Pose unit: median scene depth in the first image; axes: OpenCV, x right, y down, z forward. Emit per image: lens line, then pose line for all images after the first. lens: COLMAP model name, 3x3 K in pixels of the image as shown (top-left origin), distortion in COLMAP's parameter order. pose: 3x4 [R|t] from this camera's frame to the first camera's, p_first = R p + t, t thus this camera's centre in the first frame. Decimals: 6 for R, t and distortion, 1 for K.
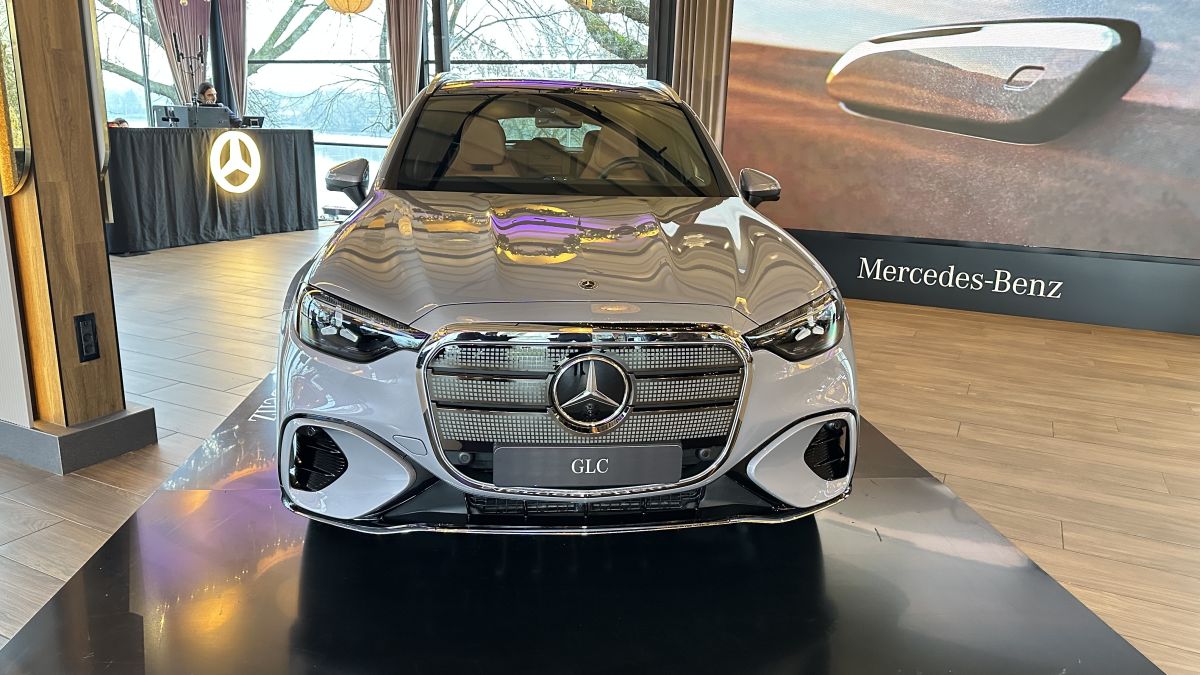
lens RADIAL K [[821.6, 0, 606.3], [0, 821.6, 331.6], [0, 0, 1]] dist [0.044075, -0.000167]
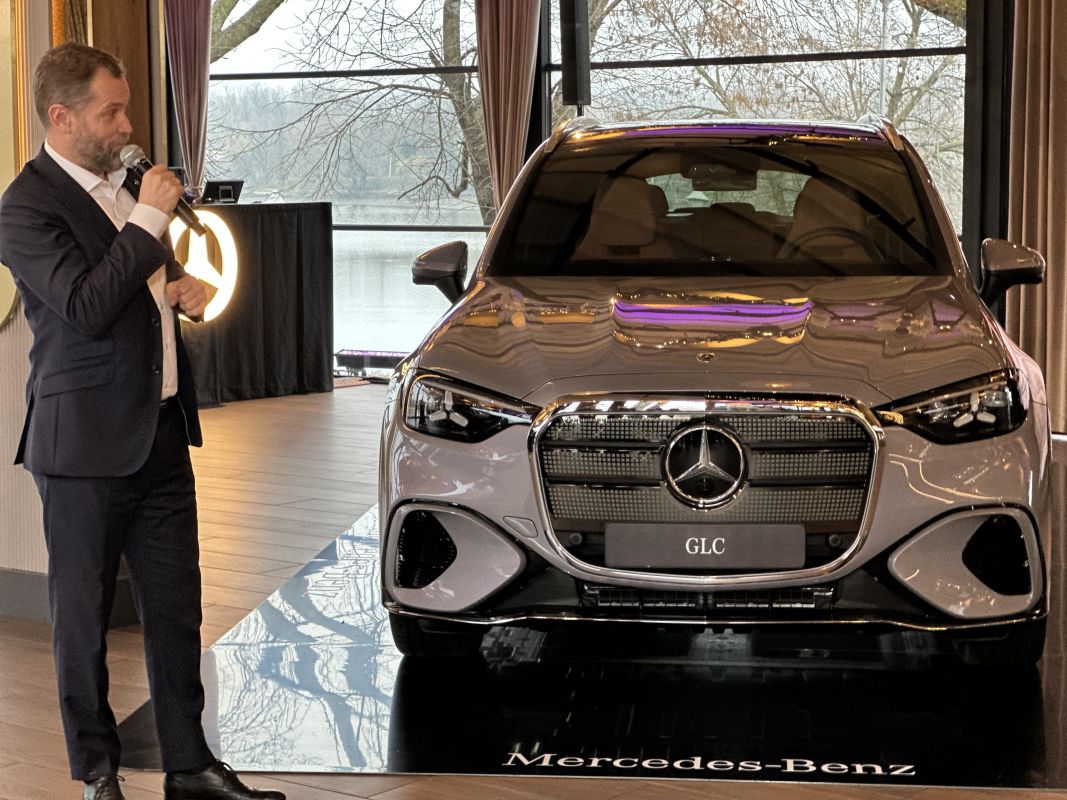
lens RADIAL K [[2388.1, 0, 533.5], [0, 2388.1, 400.0], [0, 0, 1]] dist [-0.053332, -0.016975]
pose [[0.976793, -0.014795, -0.213672, 0.333139], [-0.016416, 0.989505, -0.143561, 0.349857], [0.213553, 0.143737, 0.966299, -1.521990]]
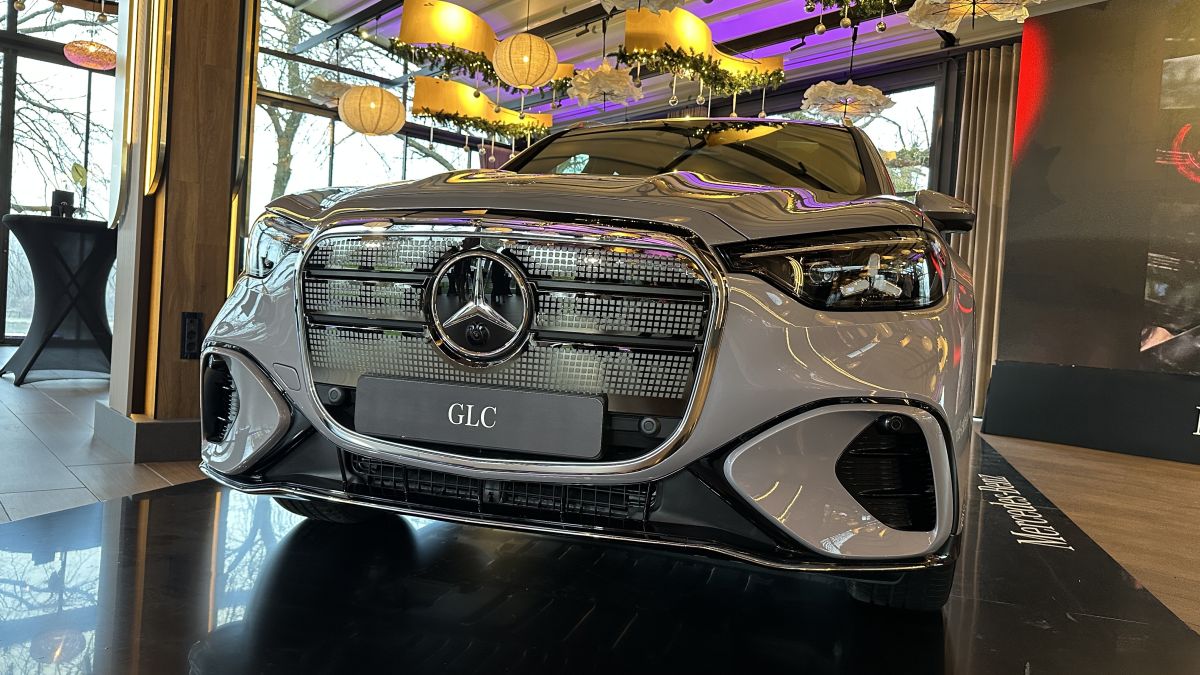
lens RADIAL K [[857.1, 0, 600.0], [0, 857.1, 337.5], [0, 0, 1]] dist [0.005162, -0.000020]
pose [[0.917106, 0.039239, -0.396706, 0.324981], [-0.130879, 0.969620, -0.206659, 0.208671], [0.376545, 0.241449, 0.894380, 0.329559]]
